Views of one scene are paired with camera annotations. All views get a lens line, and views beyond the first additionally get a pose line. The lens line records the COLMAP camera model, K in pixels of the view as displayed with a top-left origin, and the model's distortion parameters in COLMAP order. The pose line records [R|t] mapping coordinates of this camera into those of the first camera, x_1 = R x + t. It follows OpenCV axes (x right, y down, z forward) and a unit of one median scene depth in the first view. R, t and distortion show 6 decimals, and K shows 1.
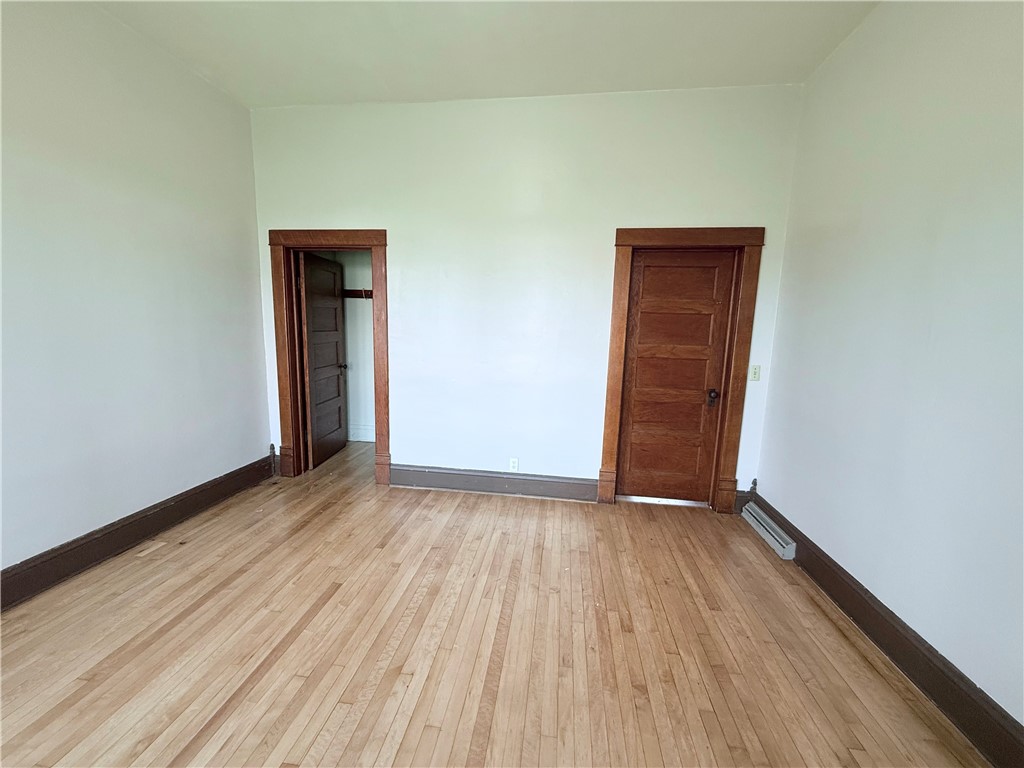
lens RADIAL K [[407.7, 0, 511.9], [0, 407.7, 384.5], [0, 0, 1]] dist [-0.000737, -0.000212]
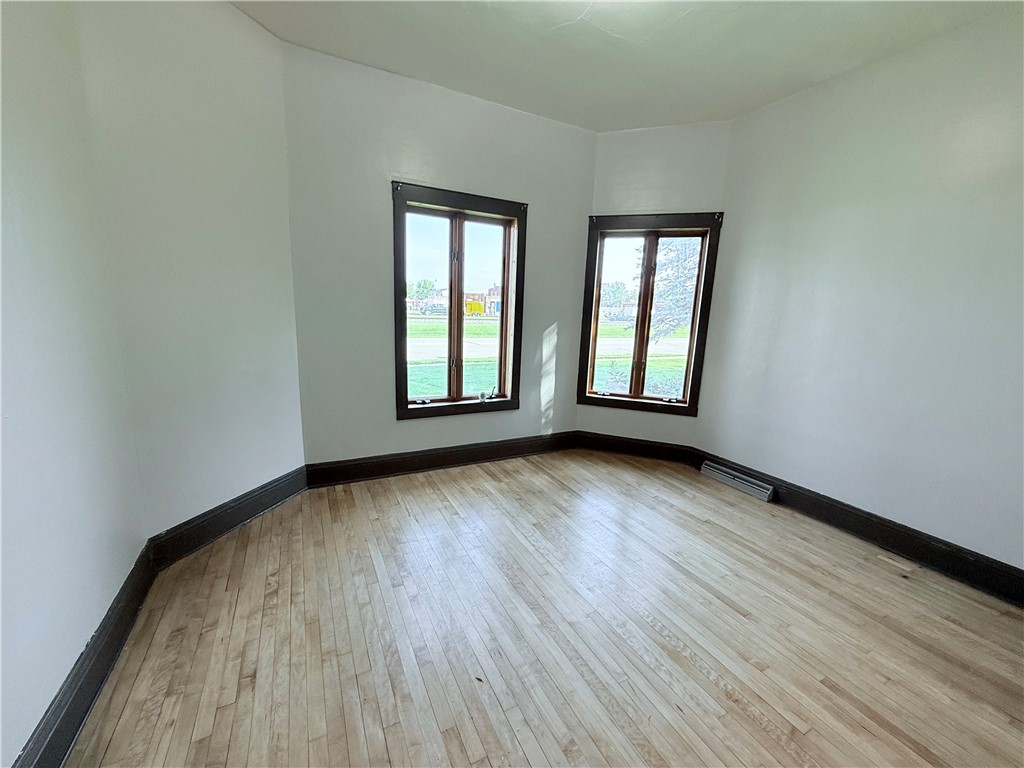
lens RADIAL K [[407.7, 0, 516.0], [0, 407.7, 393.0], [0, 0, 1]] dist [-0.000737, -0.000212]
pose [[-0.812661, 0.064529, -0.579153, 0.497986], [-0.144729, 0.940361, 0.307856, -0.191148], [0.564479, 0.334002, -0.754855, 1.228747]]
